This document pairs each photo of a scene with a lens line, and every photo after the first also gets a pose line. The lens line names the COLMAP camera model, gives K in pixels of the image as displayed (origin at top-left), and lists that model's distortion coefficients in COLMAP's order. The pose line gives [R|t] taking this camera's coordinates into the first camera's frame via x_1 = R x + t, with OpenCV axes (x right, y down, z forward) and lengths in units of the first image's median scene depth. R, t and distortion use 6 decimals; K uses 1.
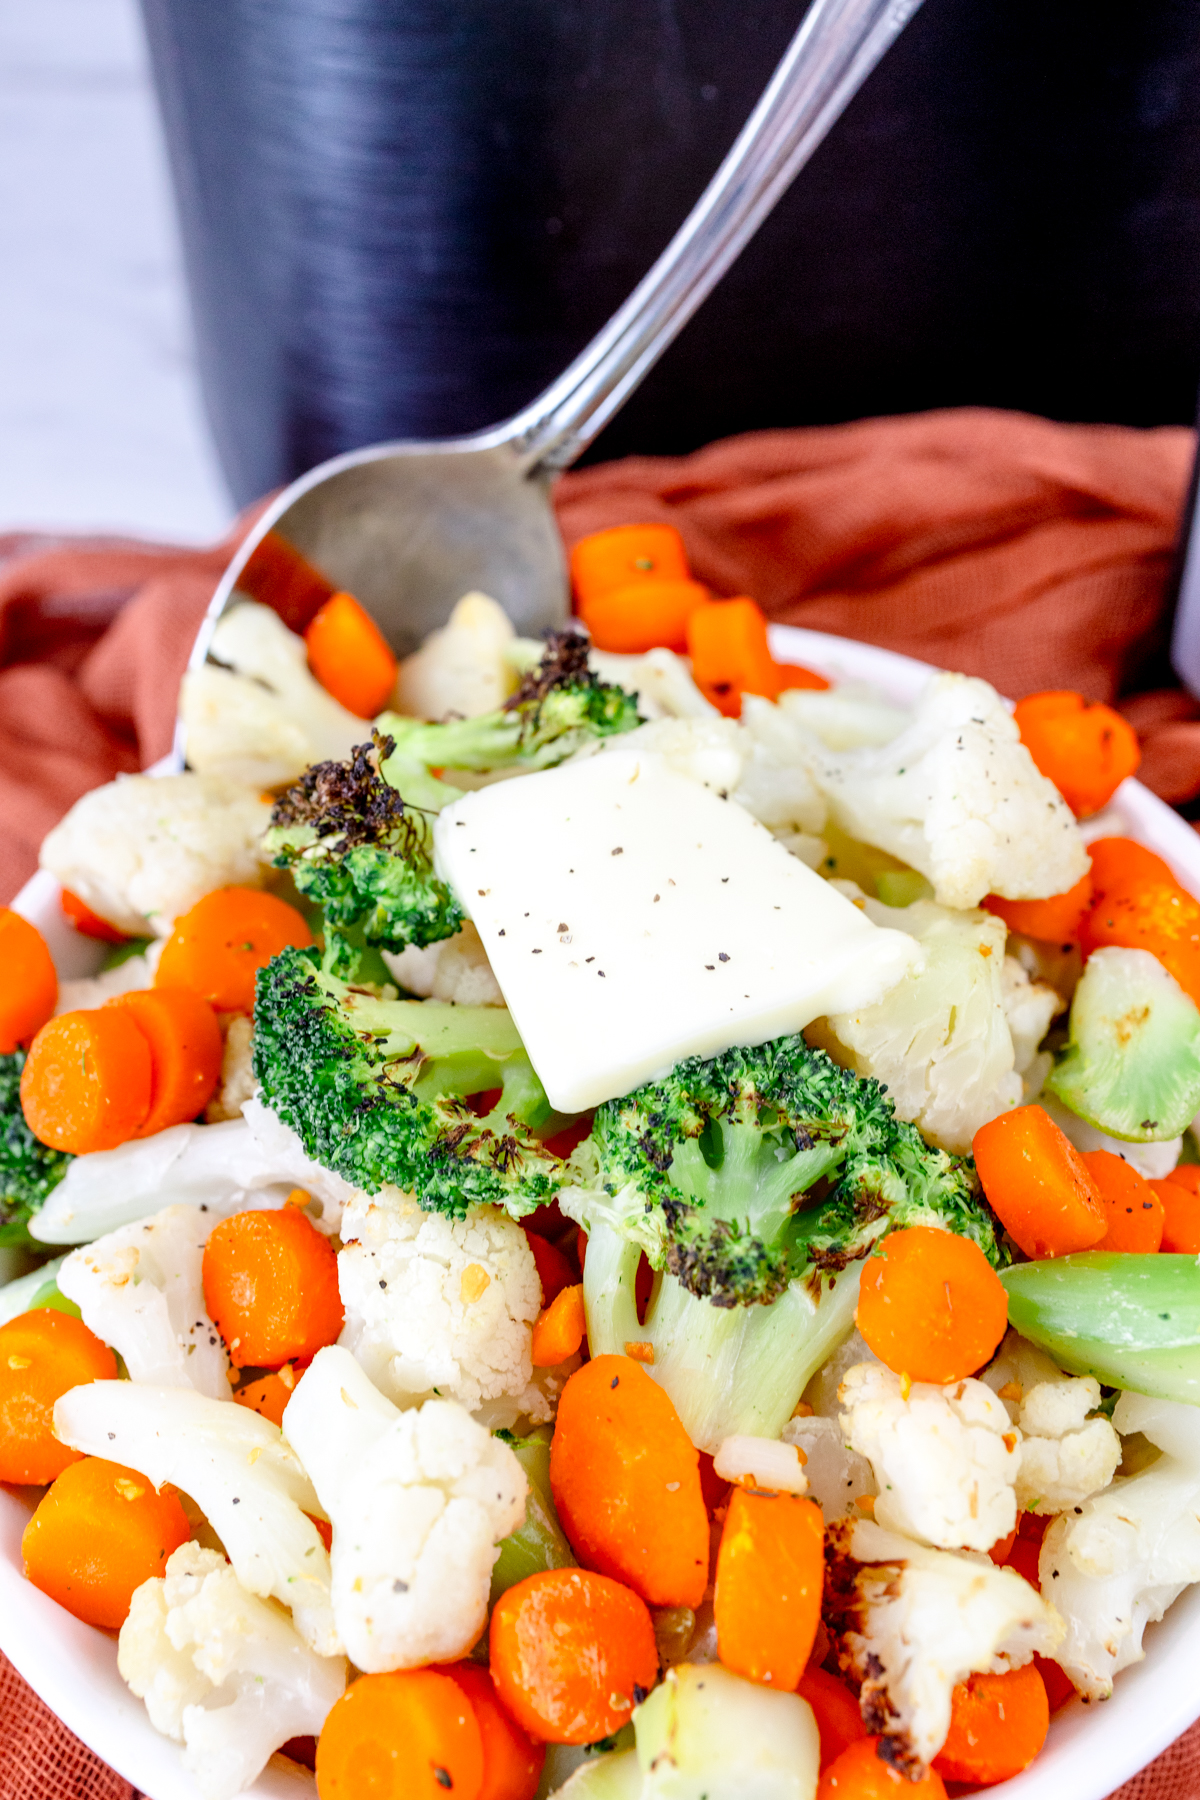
lens RADIAL K [[1967.7, 0, 594.4], [0, 1967.7, 885.5], [0, 0, 1]] dist [0.057772, -0.010042]
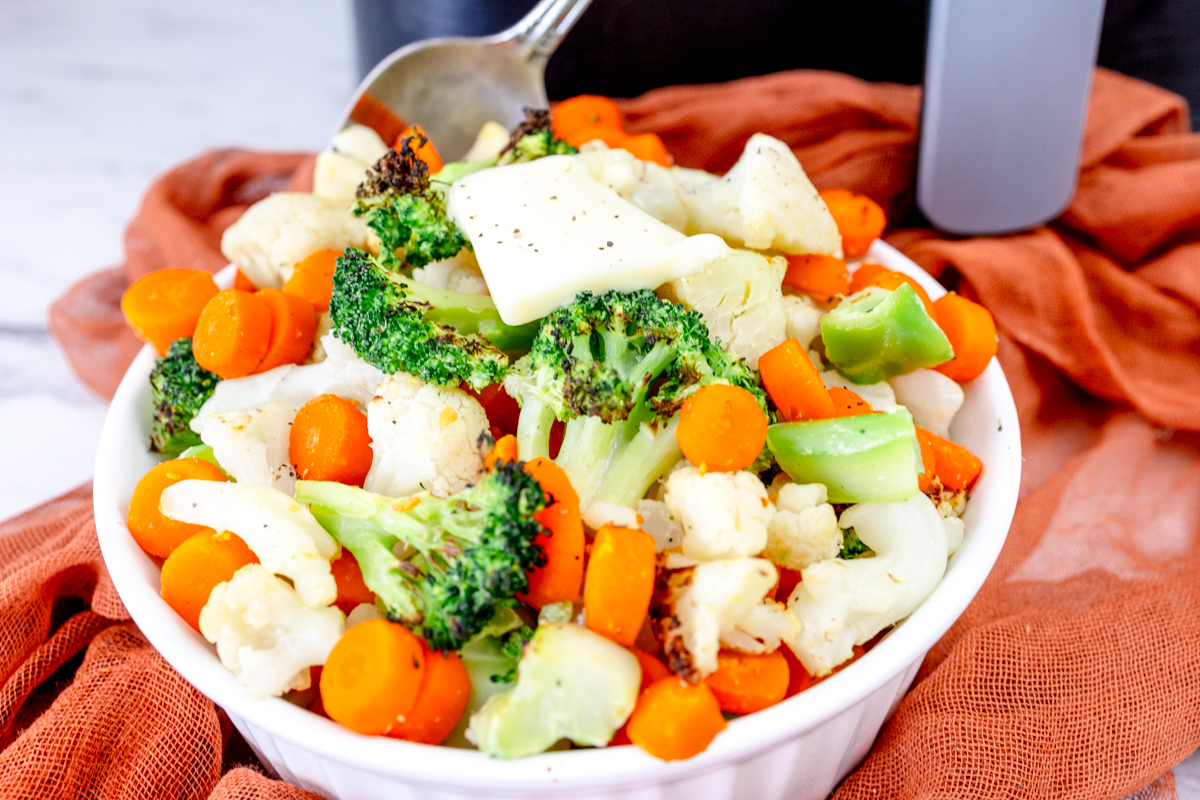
lens RADIAL K [[1311.8, 0, 600.0], [0, 1311.8, 400.0], [0, 0, 1]] dist [0.057772, -0.010042]
pose [[0.998749, 0.033335, -0.037283, 0.105017], [-0.040308, 0.977827, -0.205500, 0.403104], [0.029606, 0.206746, 0.977947, -0.072458]]
